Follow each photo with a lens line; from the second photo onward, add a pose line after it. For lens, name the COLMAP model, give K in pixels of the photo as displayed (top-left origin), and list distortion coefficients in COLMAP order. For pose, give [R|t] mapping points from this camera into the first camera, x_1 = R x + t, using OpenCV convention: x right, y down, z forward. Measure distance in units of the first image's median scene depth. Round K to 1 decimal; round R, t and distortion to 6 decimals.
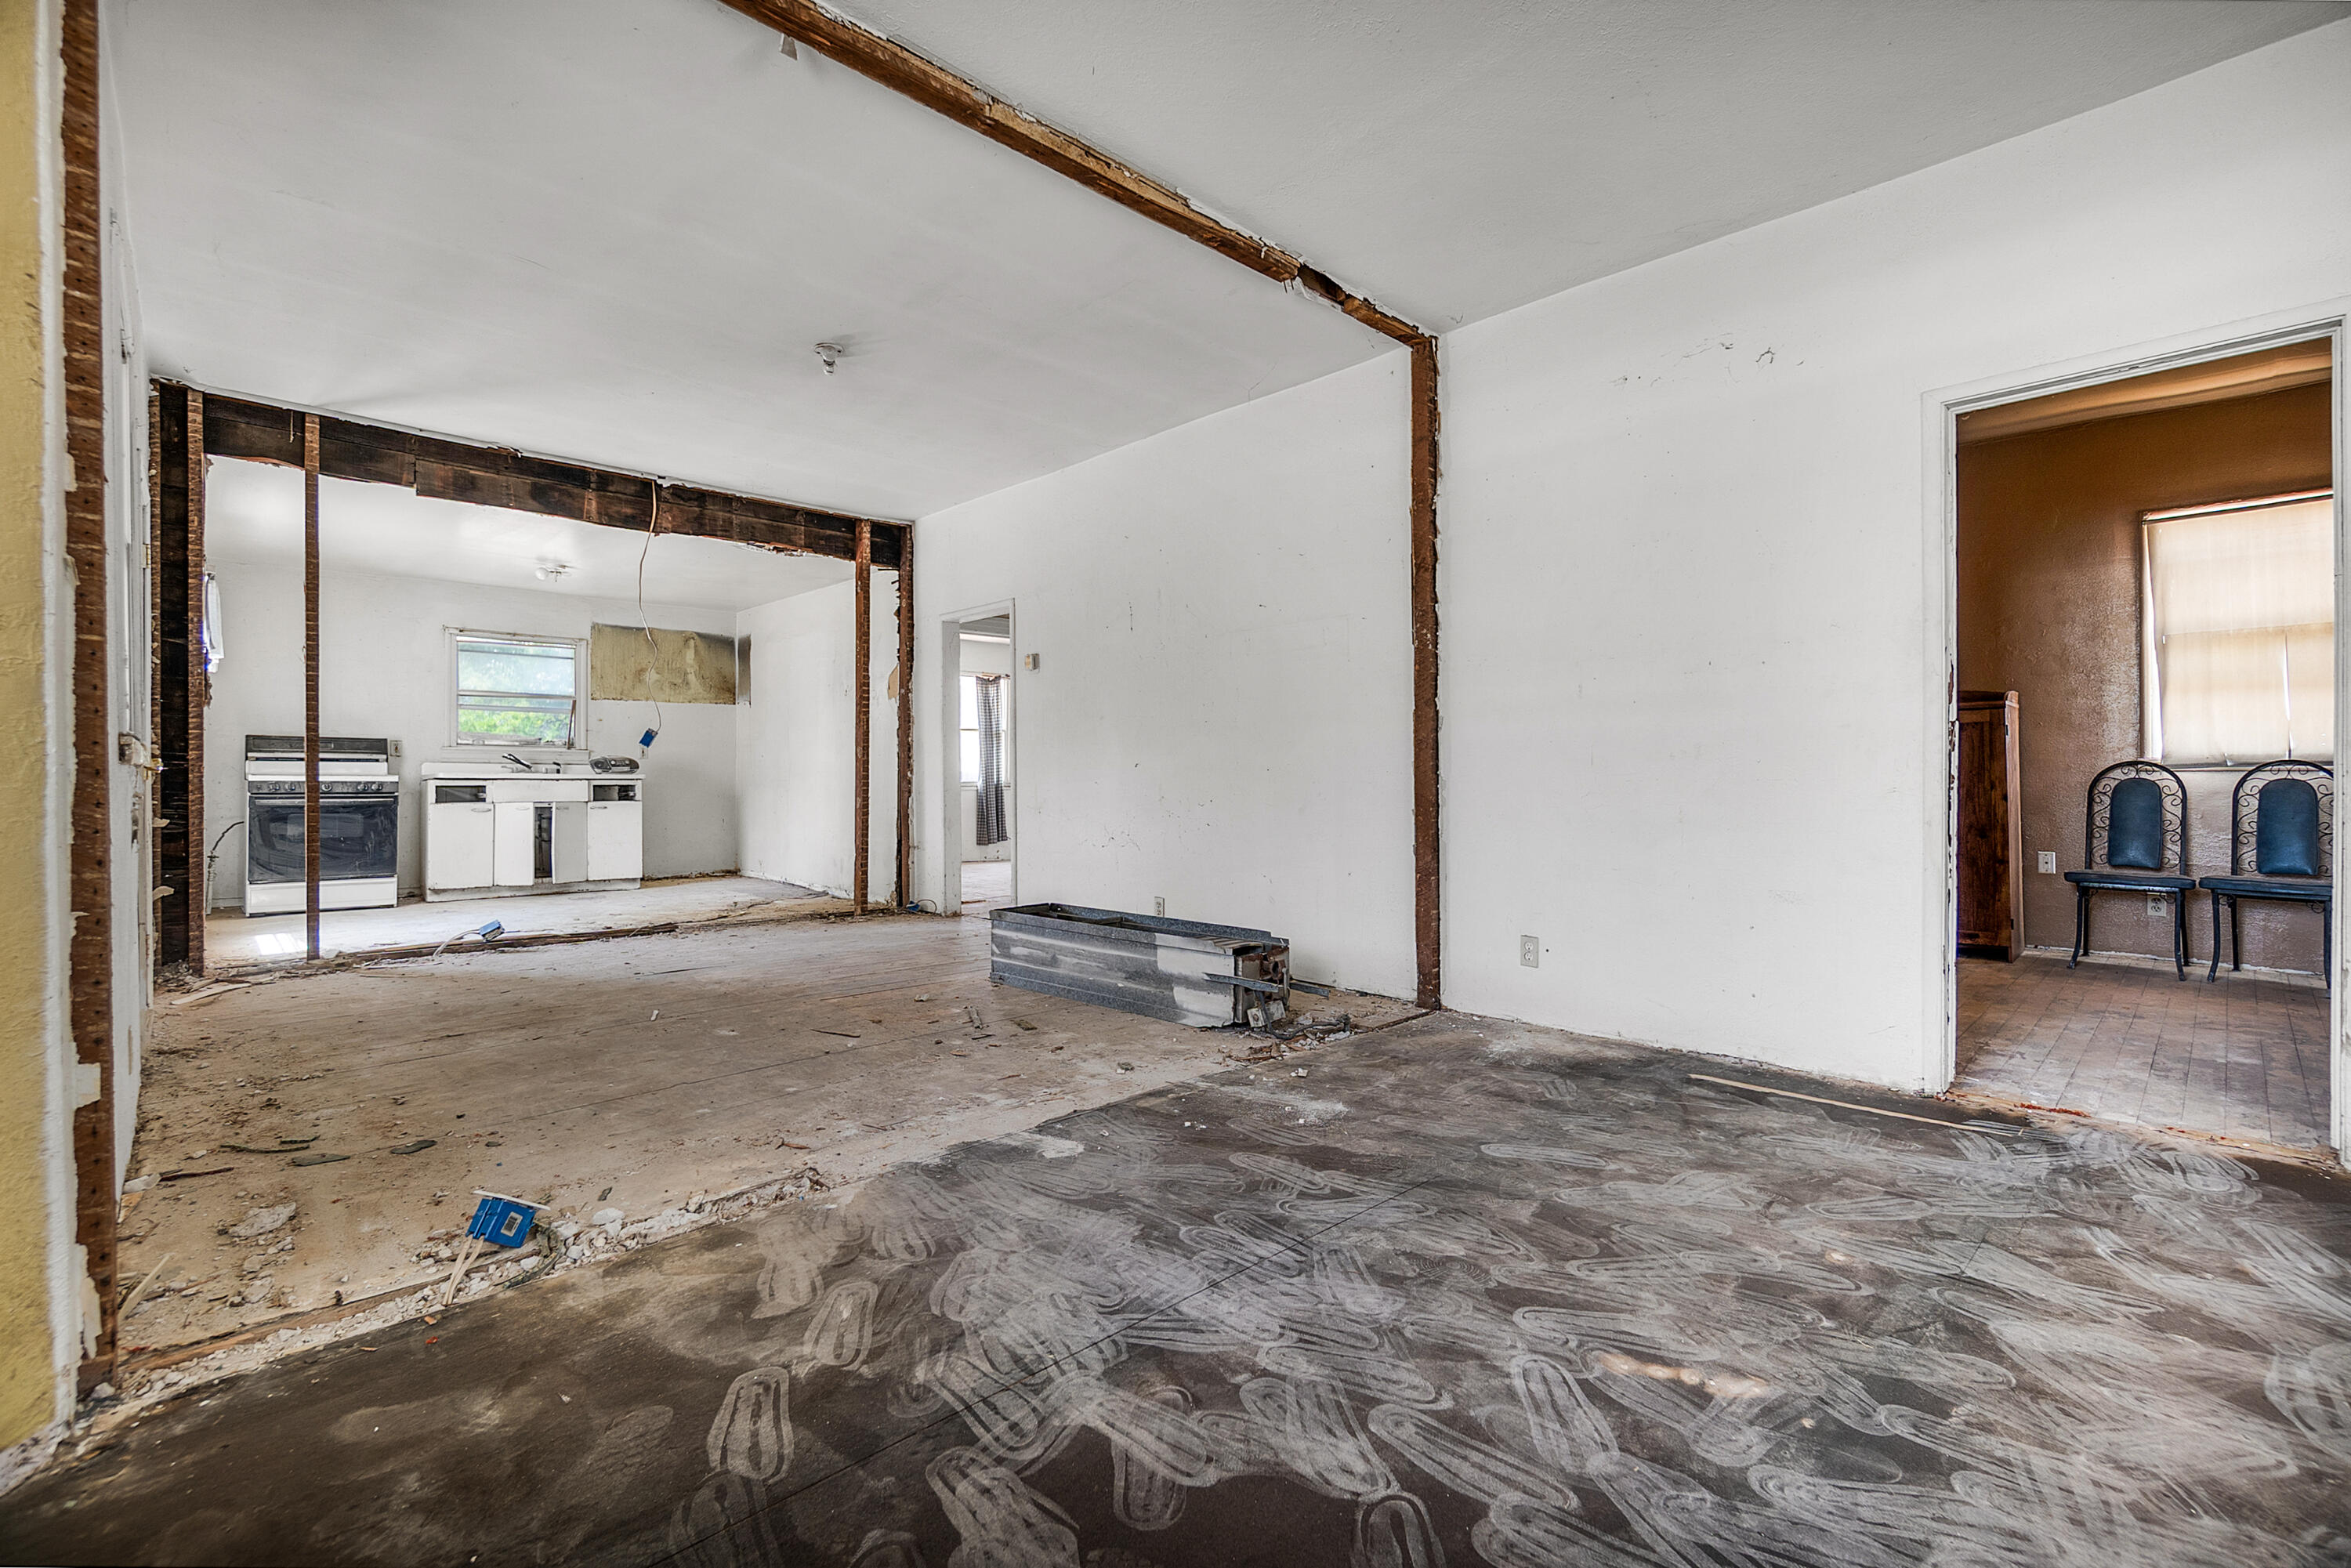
lens RADIAL K [[1013.2, 0, 1183.9], [0, 1013.2, 775.4], [0, 0, 1]] dist [-0.007592, 0.002426]
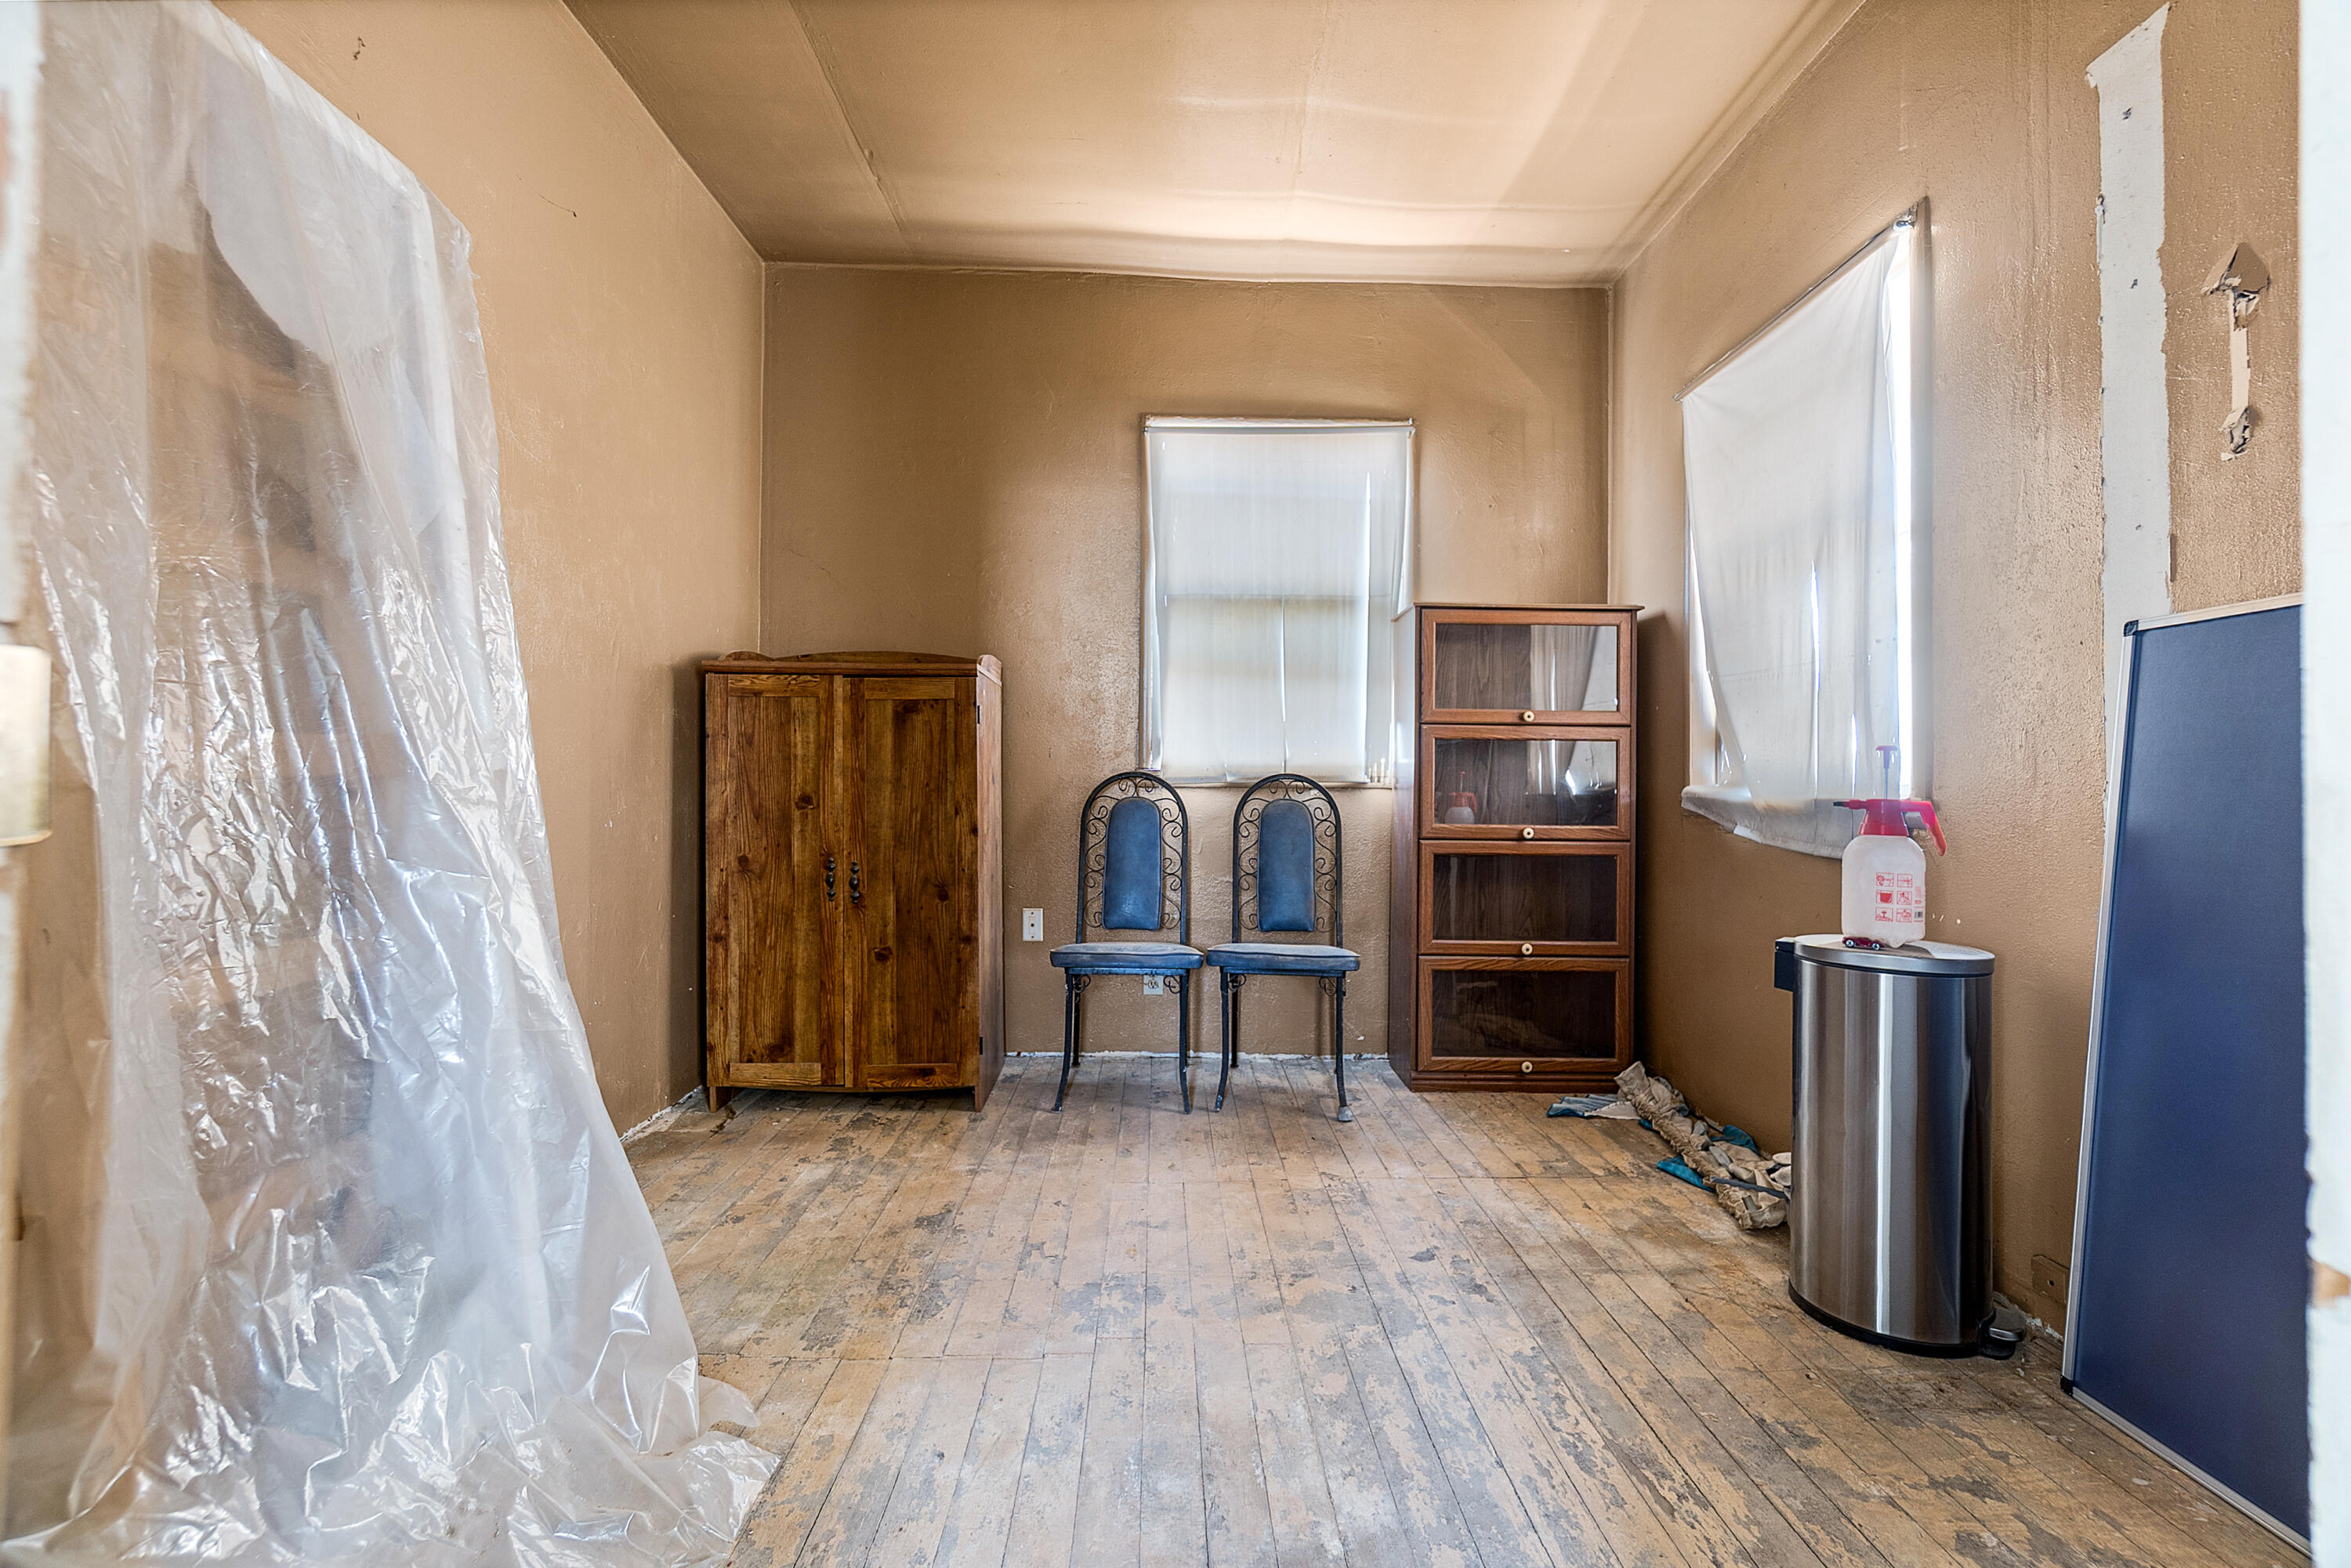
lens RADIAL K [[1013.2, 0, 1187.6], [0, 1013.2, 791.1], [0, 0, 1]] dist [-0.007592, 0.002426]
pose [[0.670763, 0.011420, 0.741584, 0.437133], [-0.009758, 0.999931, -0.006572, 0.002500], [-0.741607, -0.002828, 0.670828, 0.488230]]
